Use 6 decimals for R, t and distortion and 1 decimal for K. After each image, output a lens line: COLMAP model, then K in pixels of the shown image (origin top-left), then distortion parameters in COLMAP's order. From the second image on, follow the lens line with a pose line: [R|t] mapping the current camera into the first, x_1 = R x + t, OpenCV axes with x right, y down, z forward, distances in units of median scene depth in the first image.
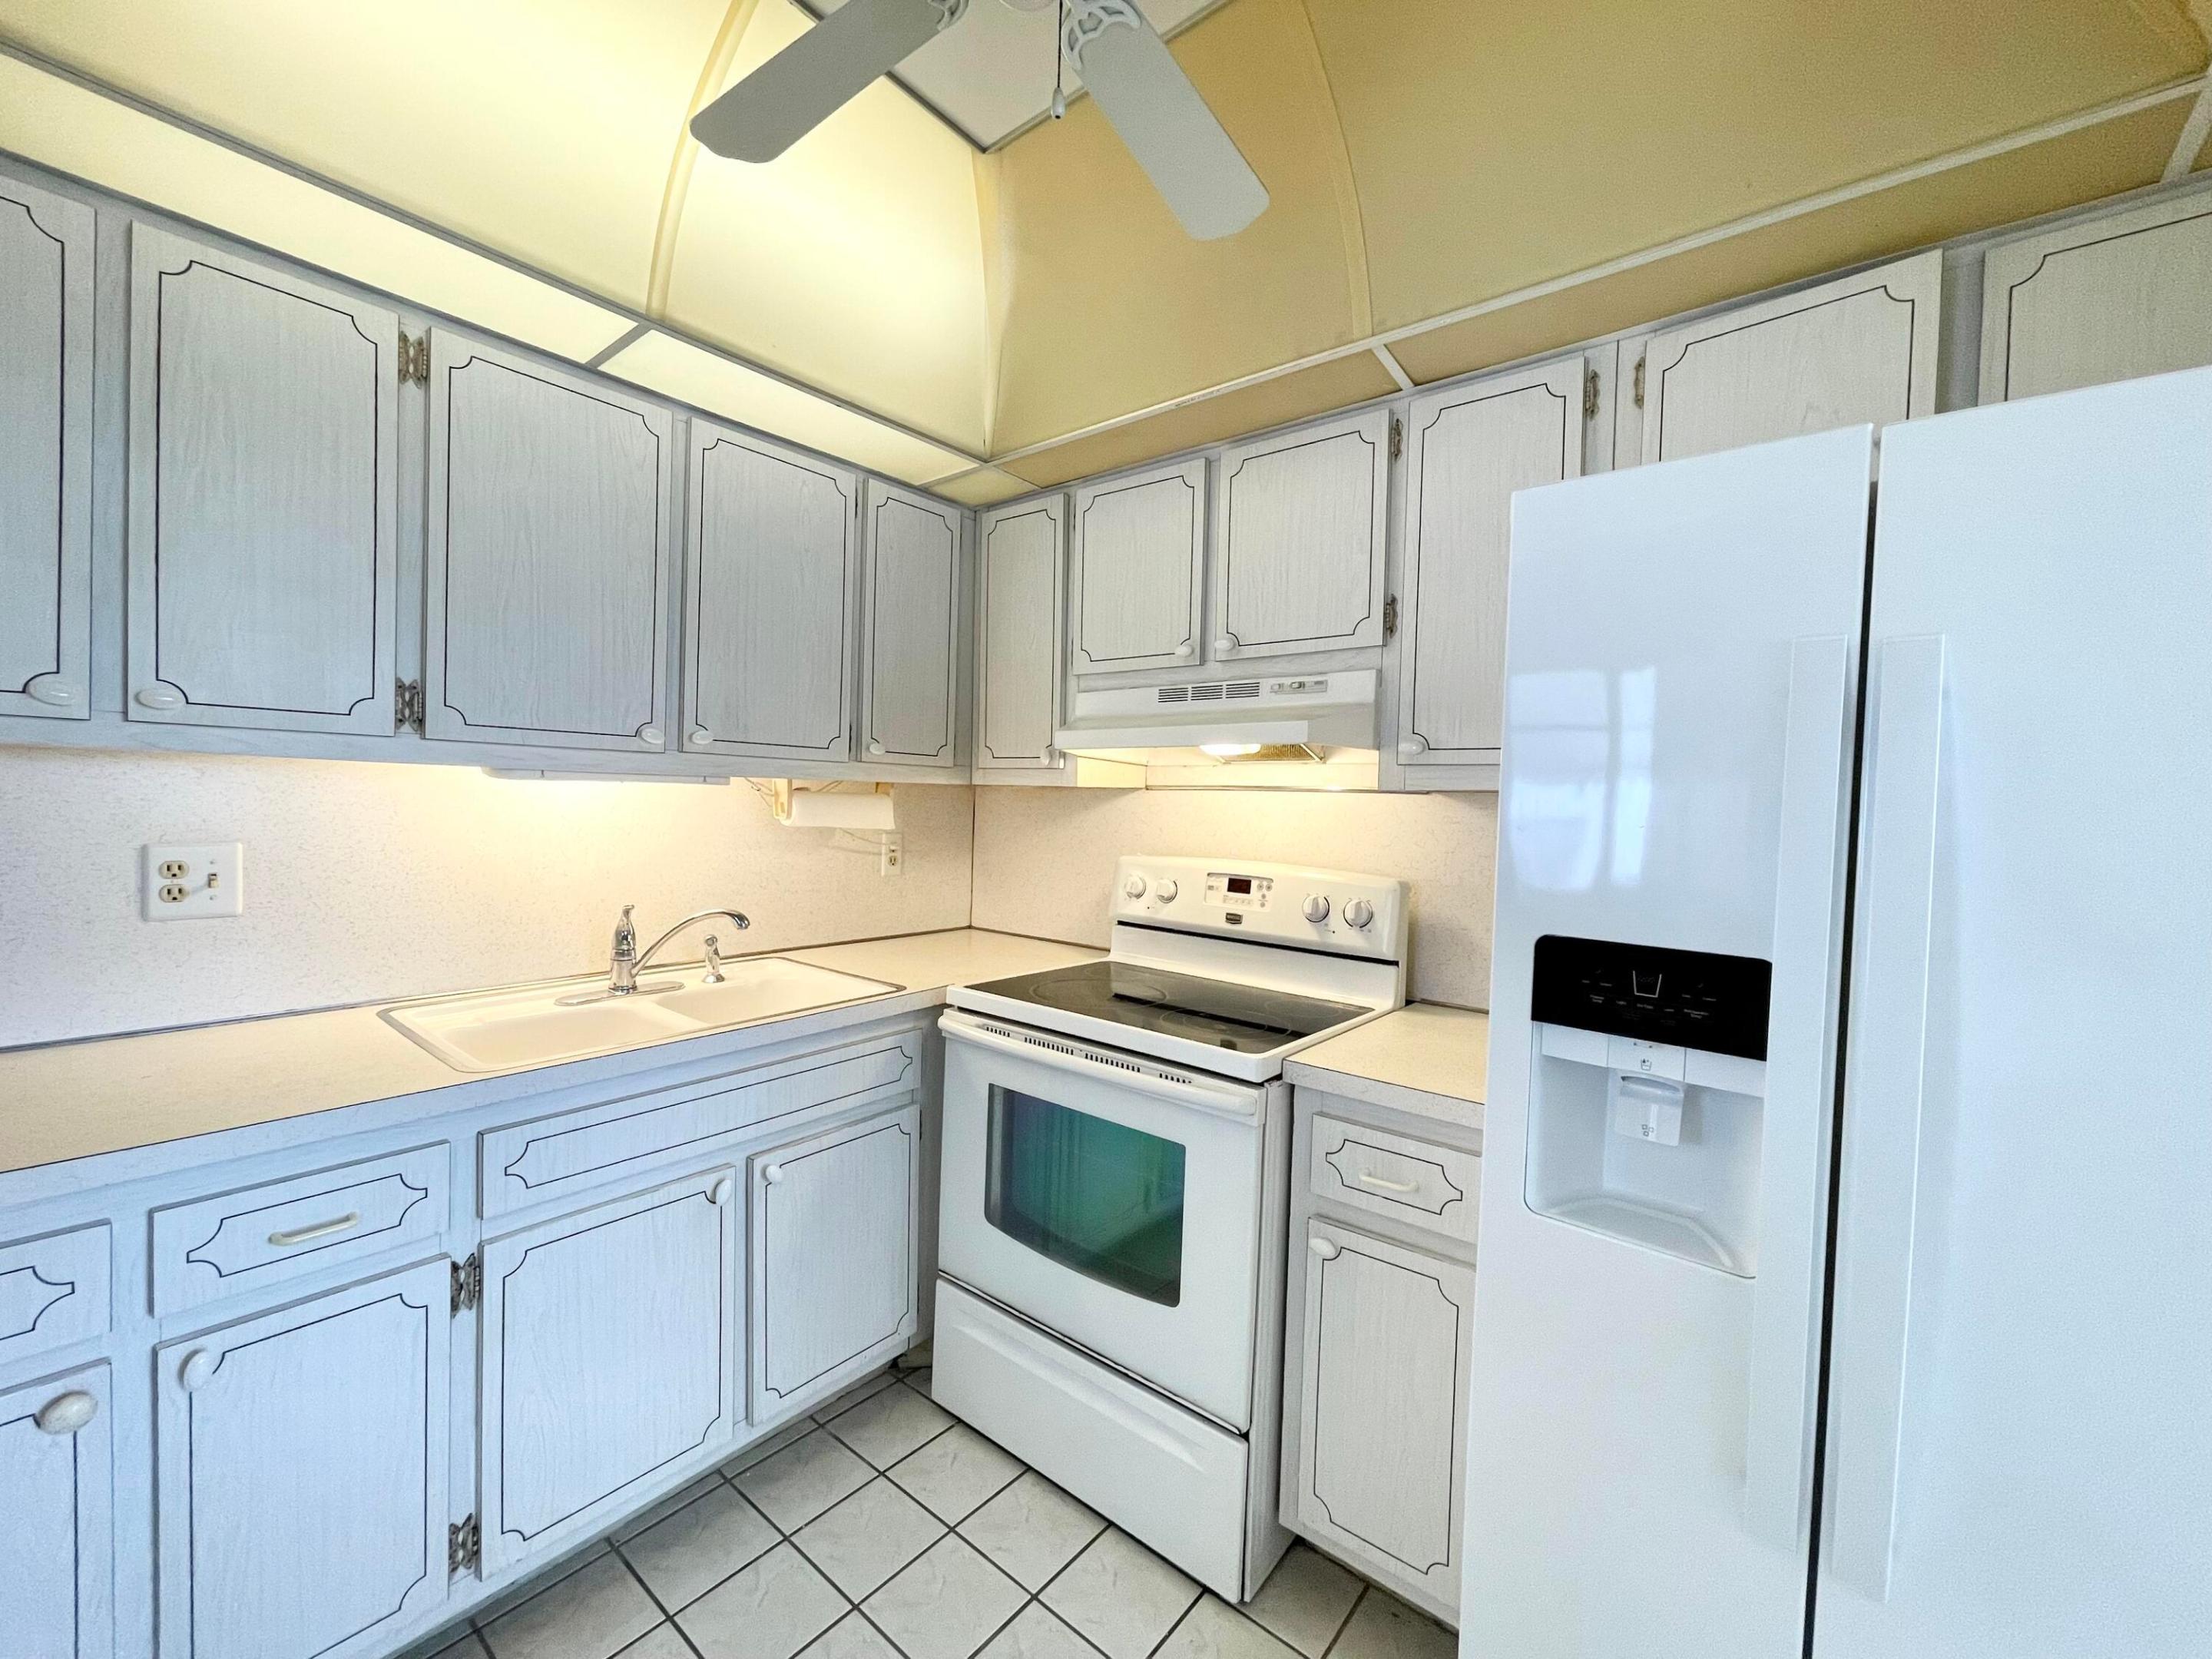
lens RADIAL K [[901.0, 0, 1101.5], [0, 901.0, 822.8], [0, 0, 1]] dist [-0.000946, -0.000788]
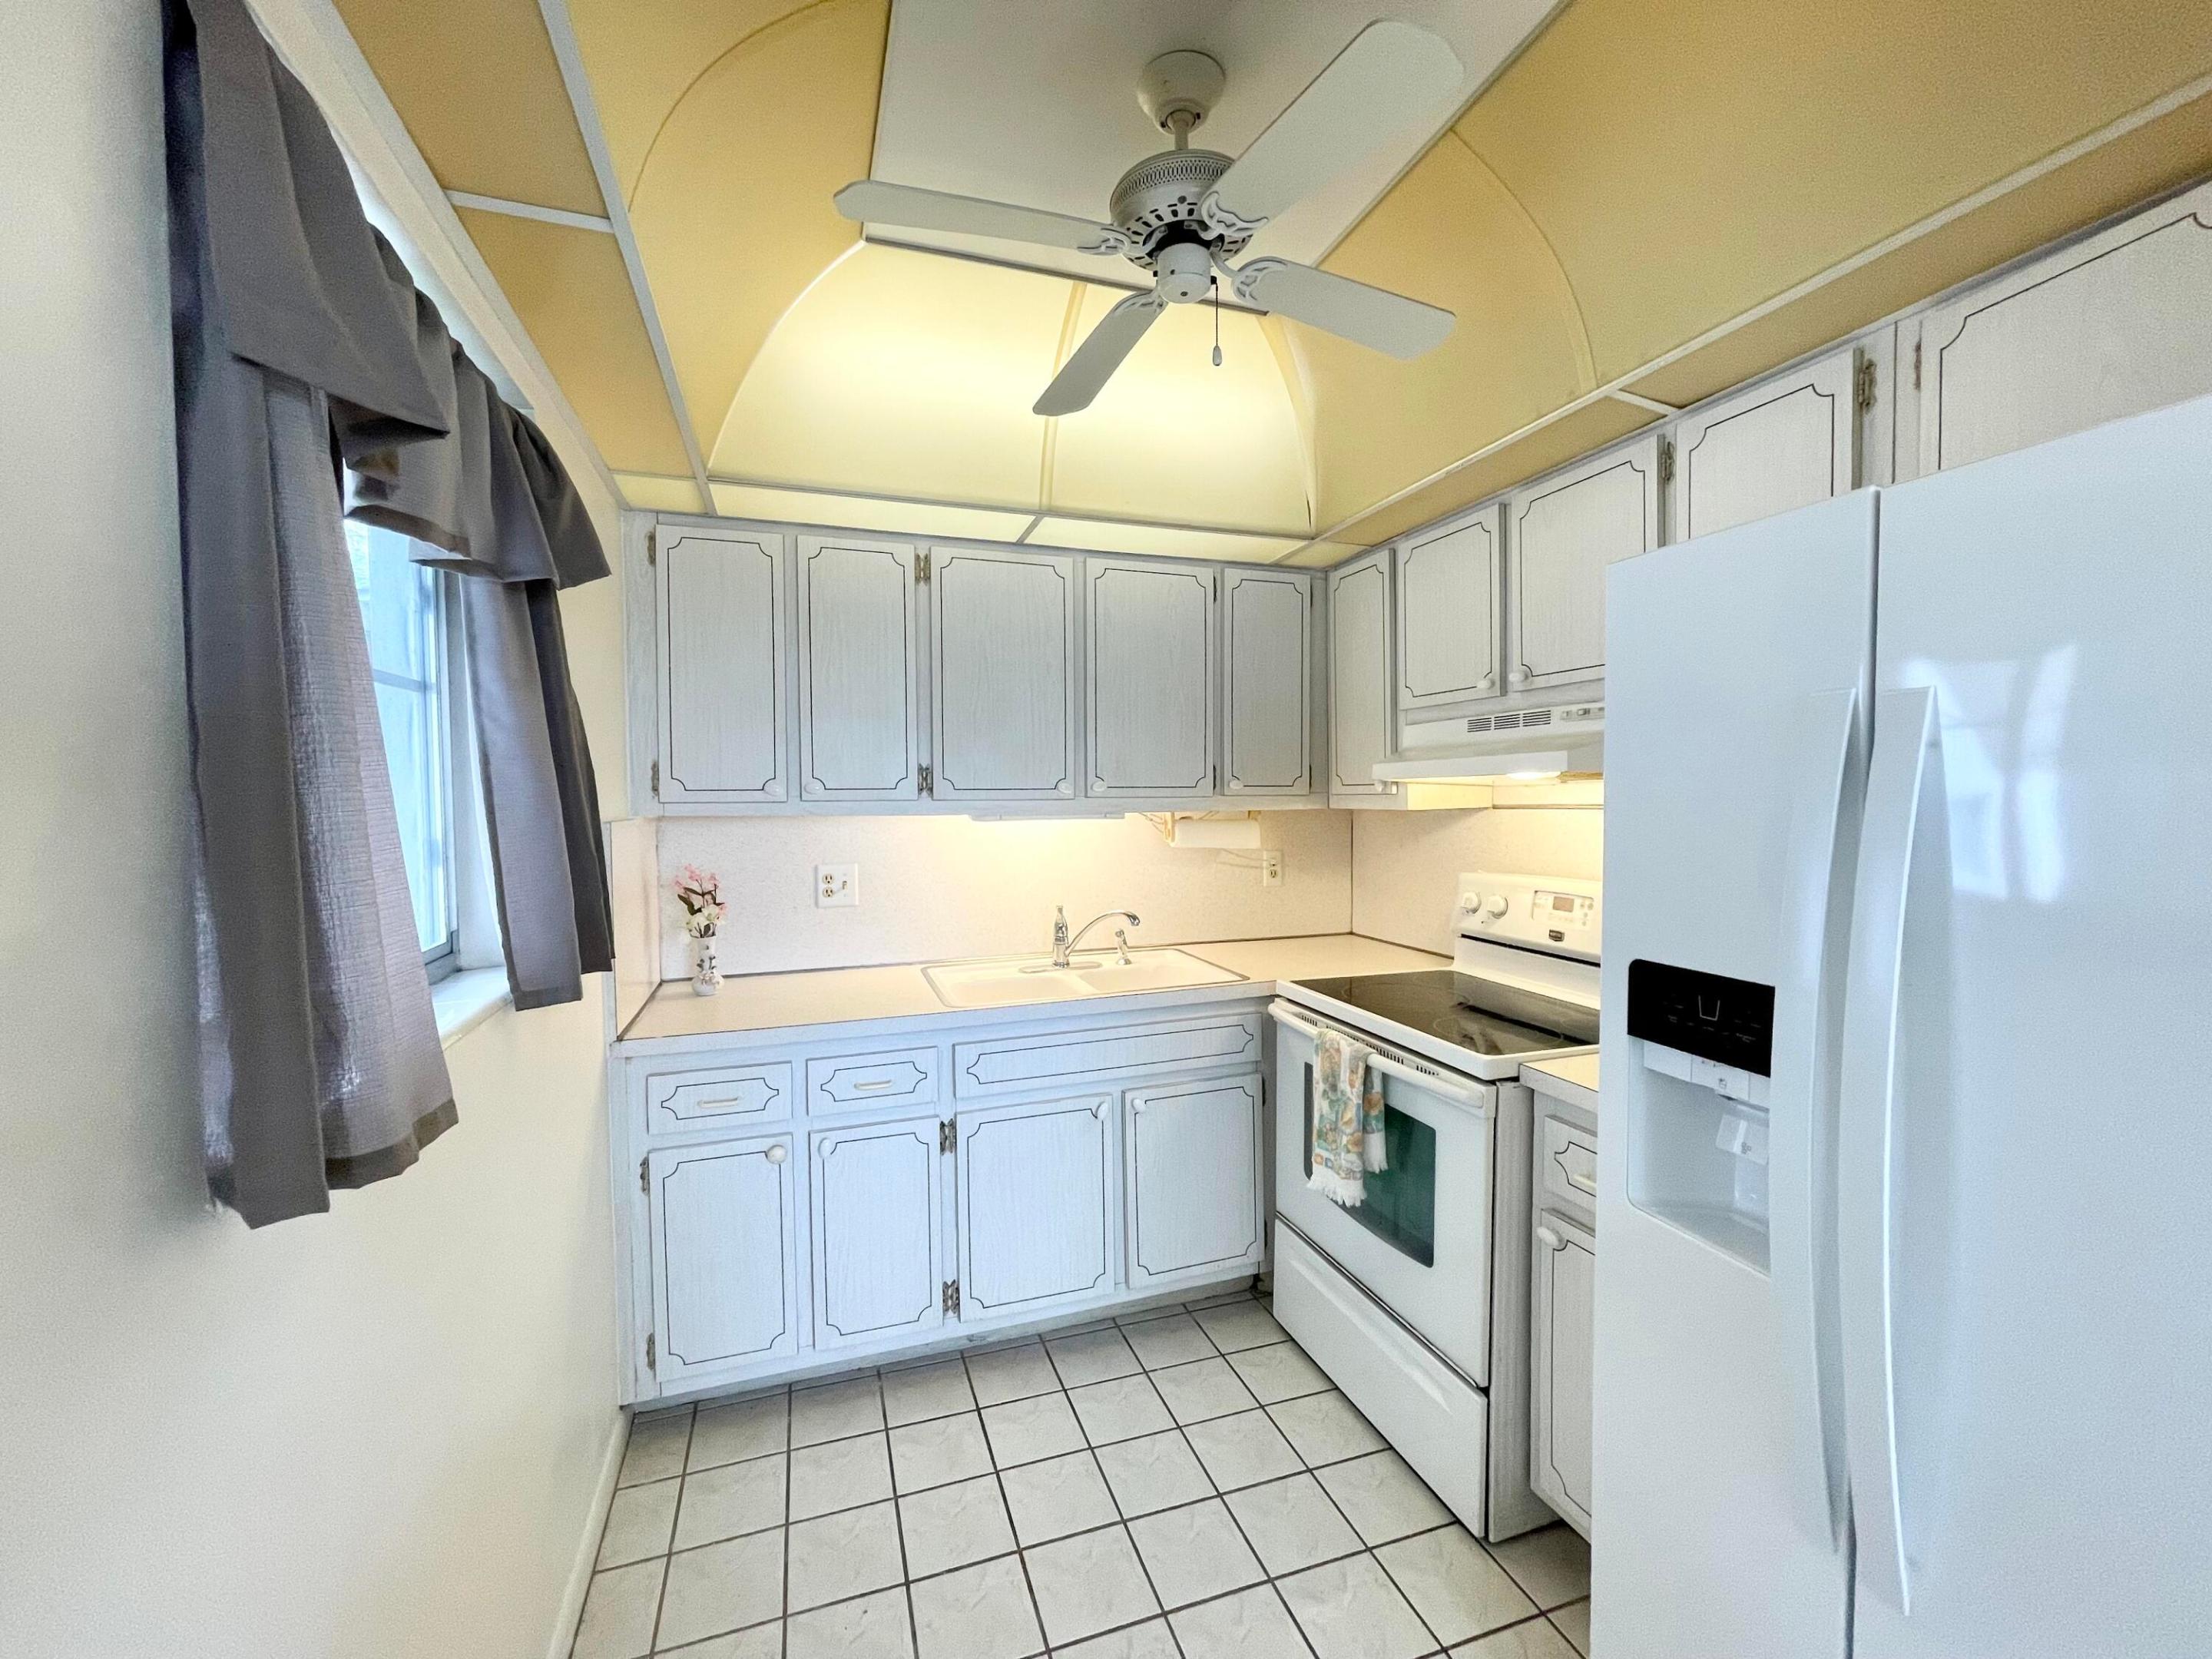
lens RADIAL K [[901.0, 0, 1101.5], [0, 901.0, 822.8], [0, 0, 1]] dist [-0.000946, -0.000788]
pose [[0.845801, -0.020231, -0.533115, 0.296037], [0.018578, 0.999792, -0.008467, -0.026632], [0.533175, -0.002742, 0.846000, -0.167921]]
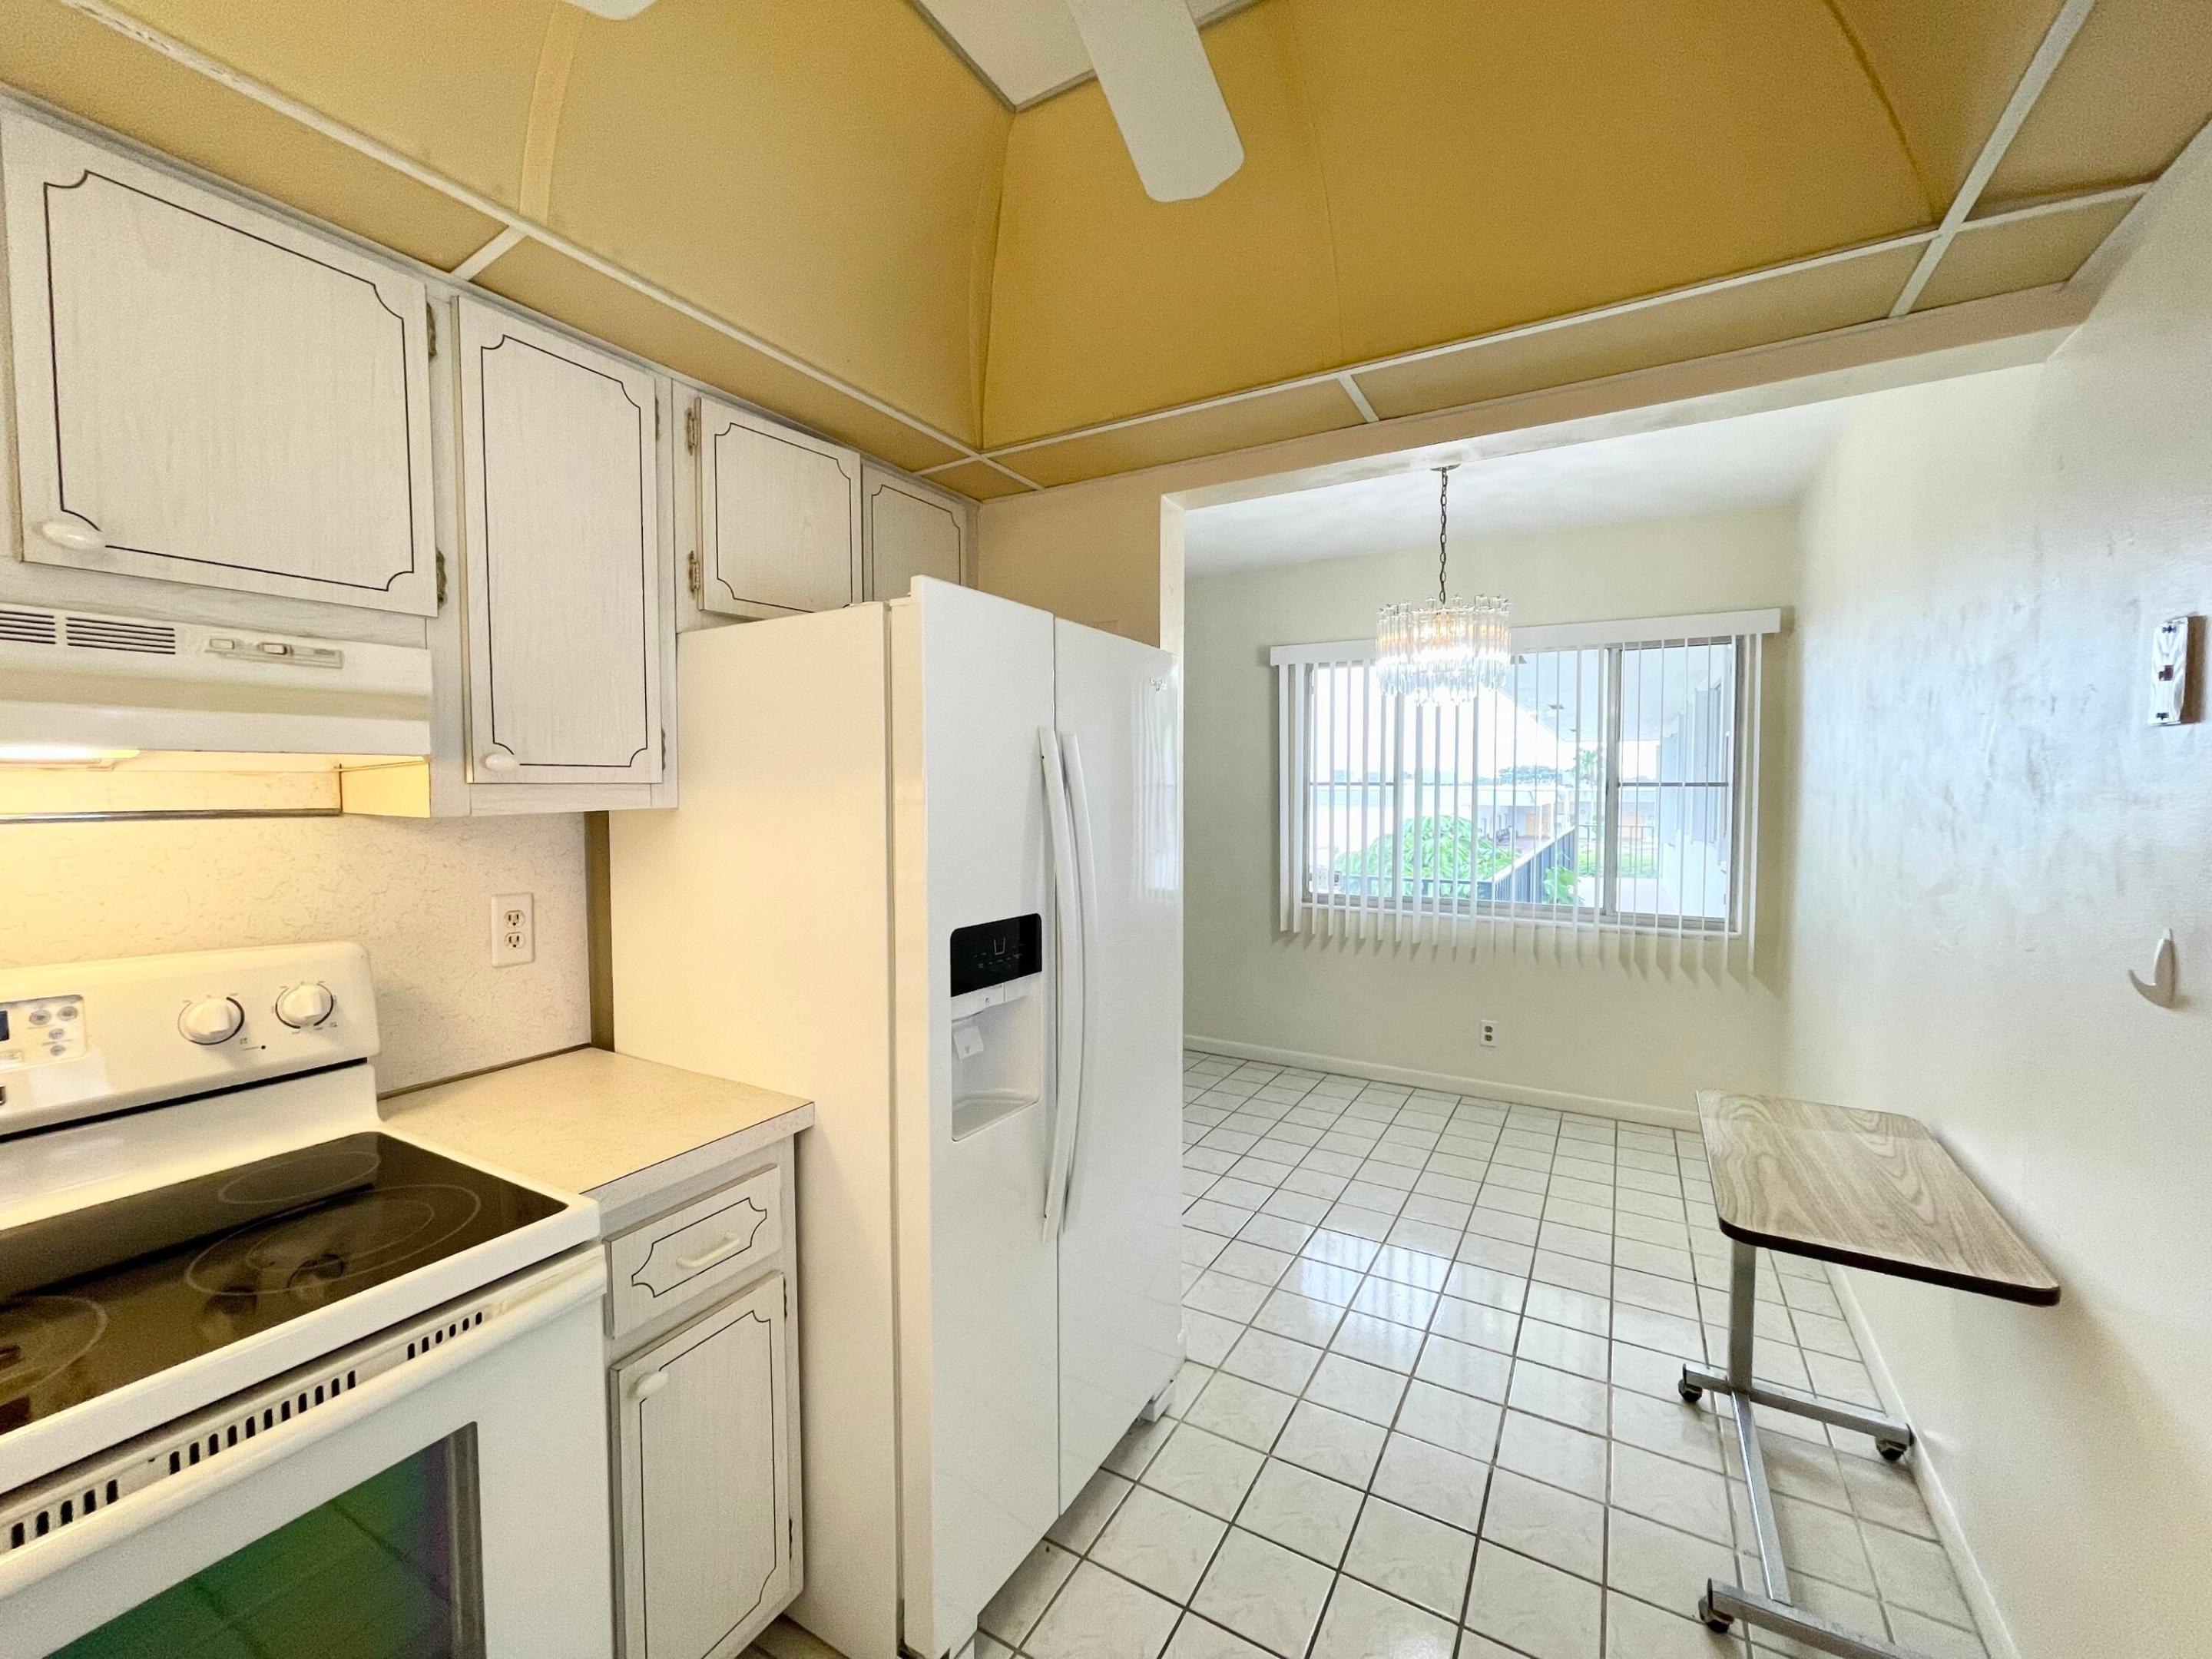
lens RADIAL K [[901.0, 0, 1101.5], [0, 901.0, 822.8], [0, 0, 1]] dist [-0.000946, -0.000788]
pose [[-0.162687, -0.068522, 0.984296, -0.461378], [0.024076, 0.997013, 0.073387, -0.068236], [-0.986384, 0.035637, -0.160551, 0.557367]]
